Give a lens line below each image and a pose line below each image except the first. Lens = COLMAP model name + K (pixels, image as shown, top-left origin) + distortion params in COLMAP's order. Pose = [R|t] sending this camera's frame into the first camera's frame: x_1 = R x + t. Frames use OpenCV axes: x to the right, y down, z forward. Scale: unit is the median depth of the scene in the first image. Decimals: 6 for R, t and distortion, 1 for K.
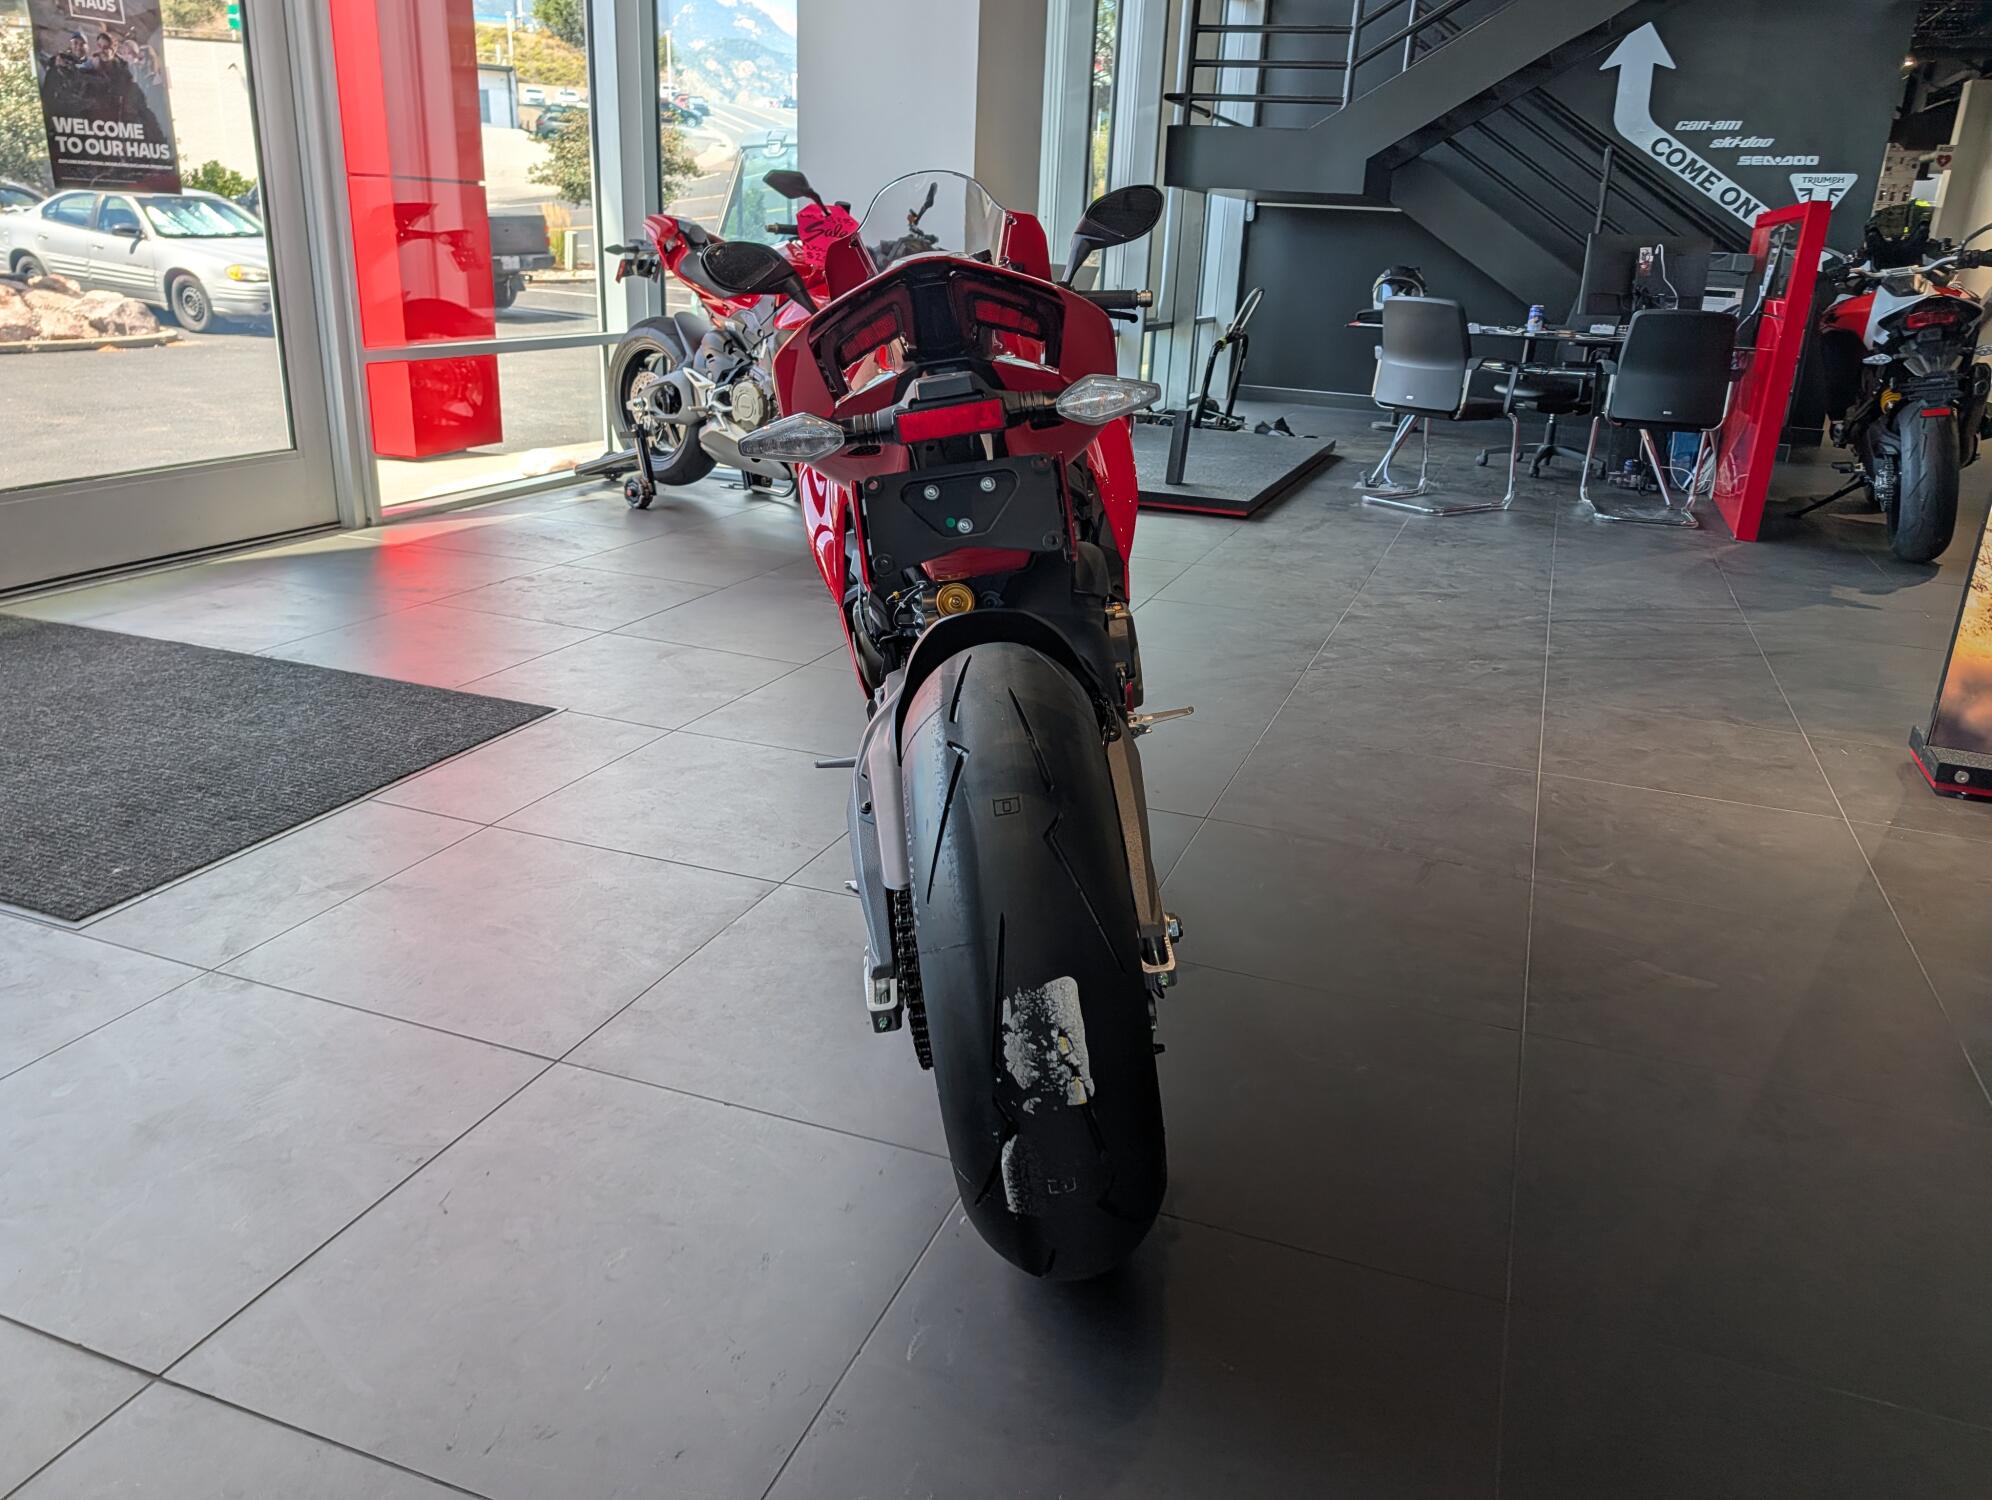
lens RADIAL K [[1434.3, 0, 1033.5], [0, 1434.3, 761.4], [0, 0, 1]] dist [0.008660, -0.011406]
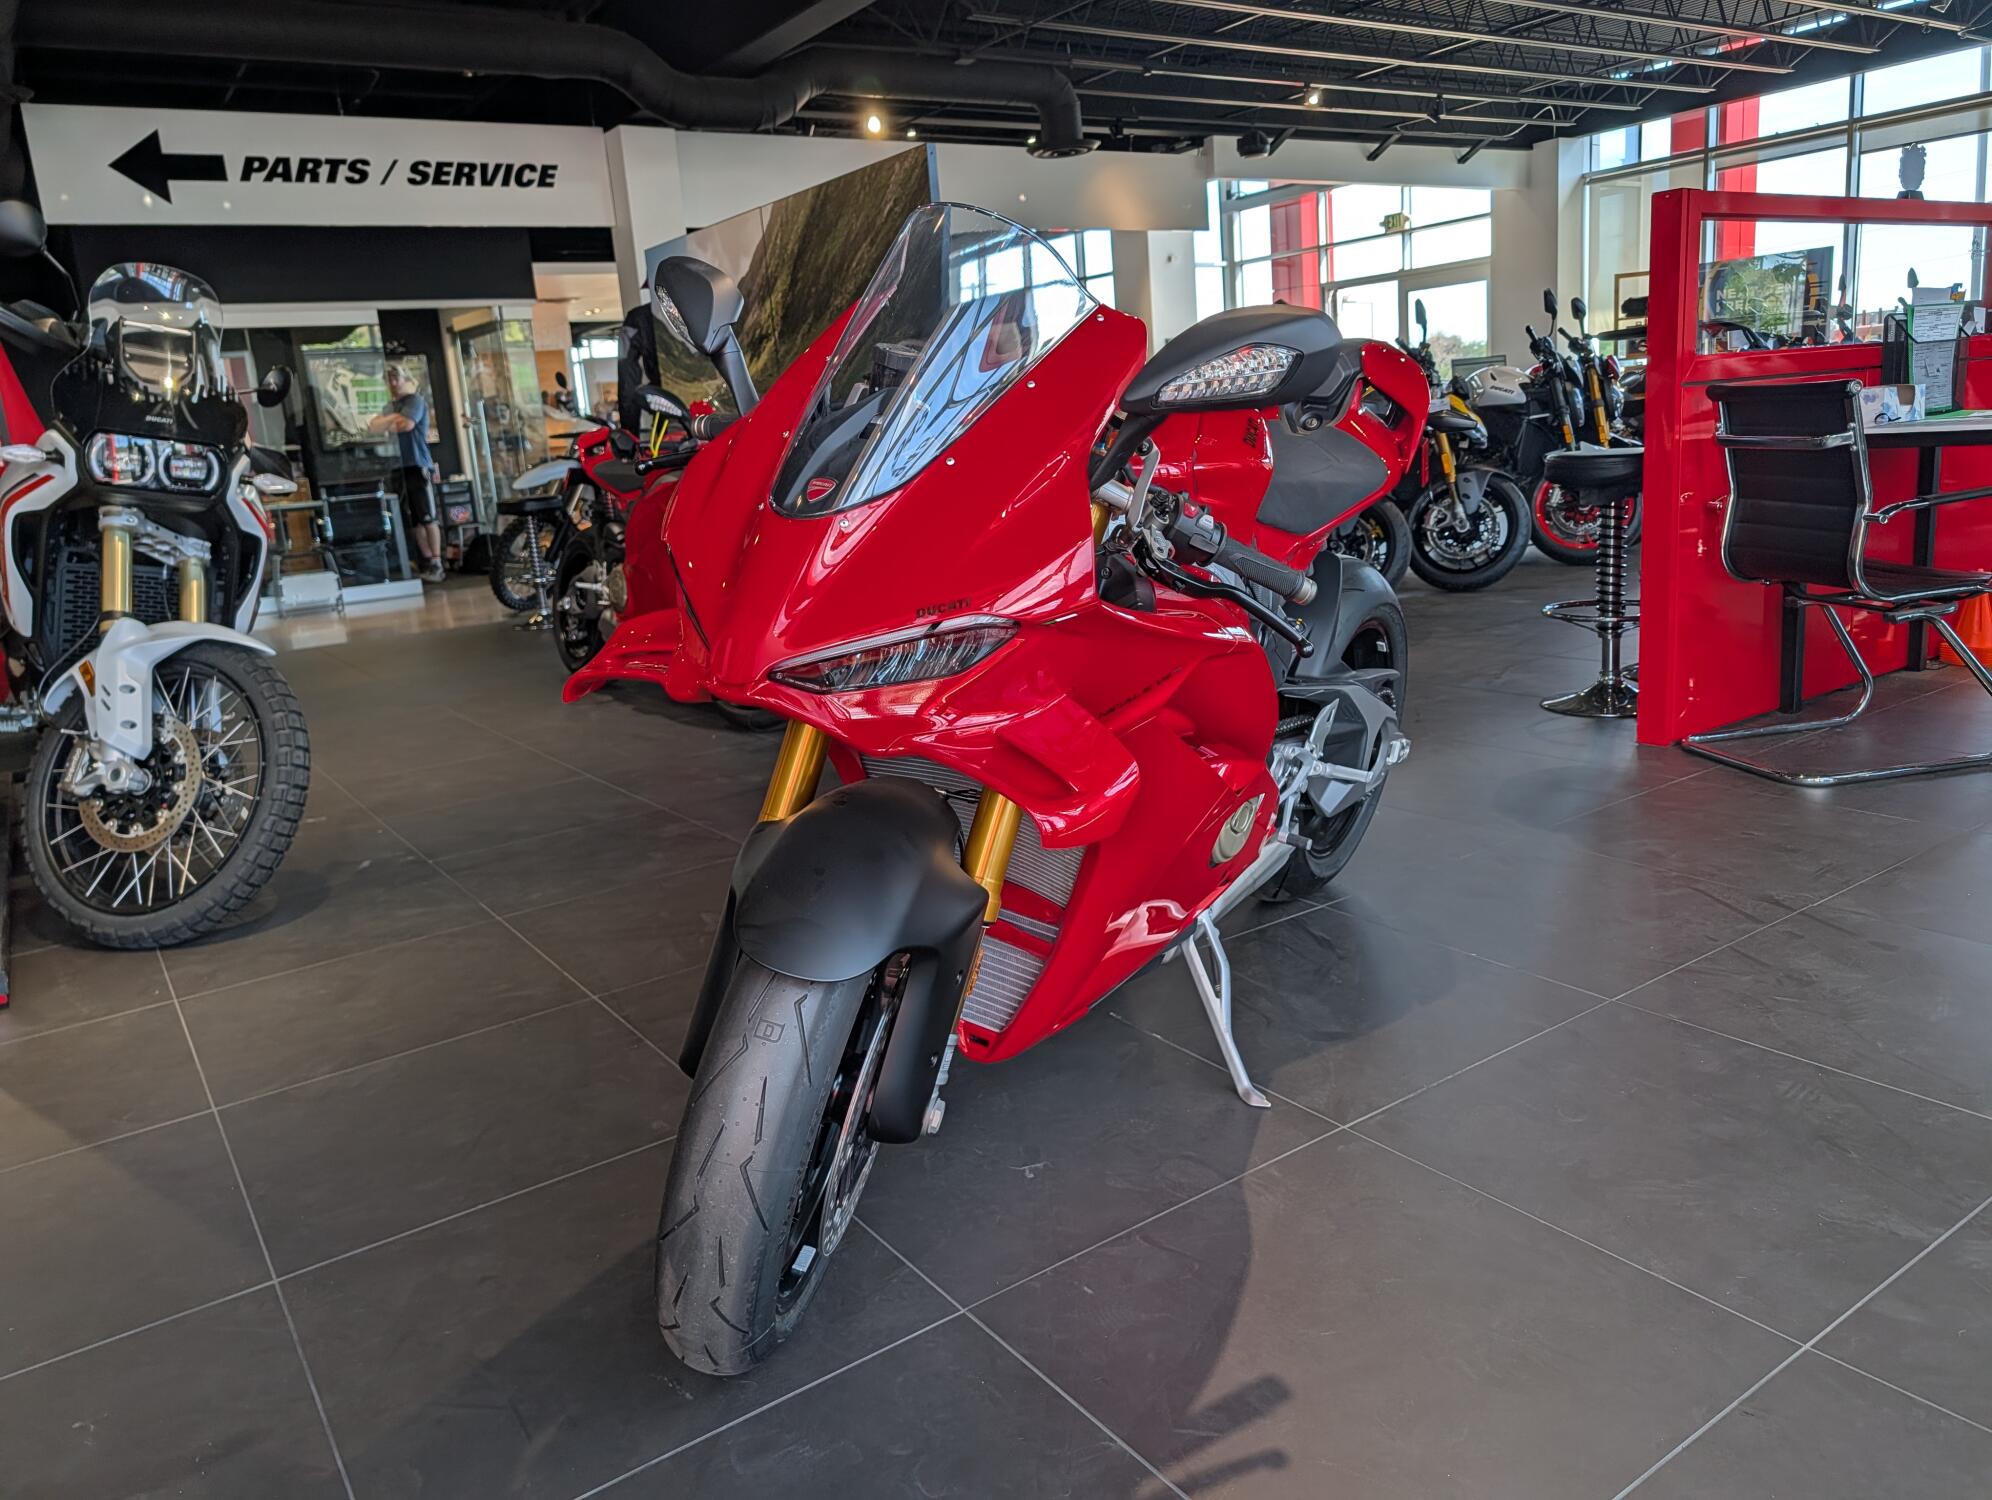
lens RADIAL K [[1434.3, 0, 1013.6], [0, 1434.3, 749.9], [0, 0, 1]] dist [0.008660, -0.011406]
pose [[-0.813353, -0.112684, 0.570753, -0.260969], [0.234109, 0.834729, 0.498418, -0.298932], [-0.532588, 0.539008, -0.652549, 0.875238]]
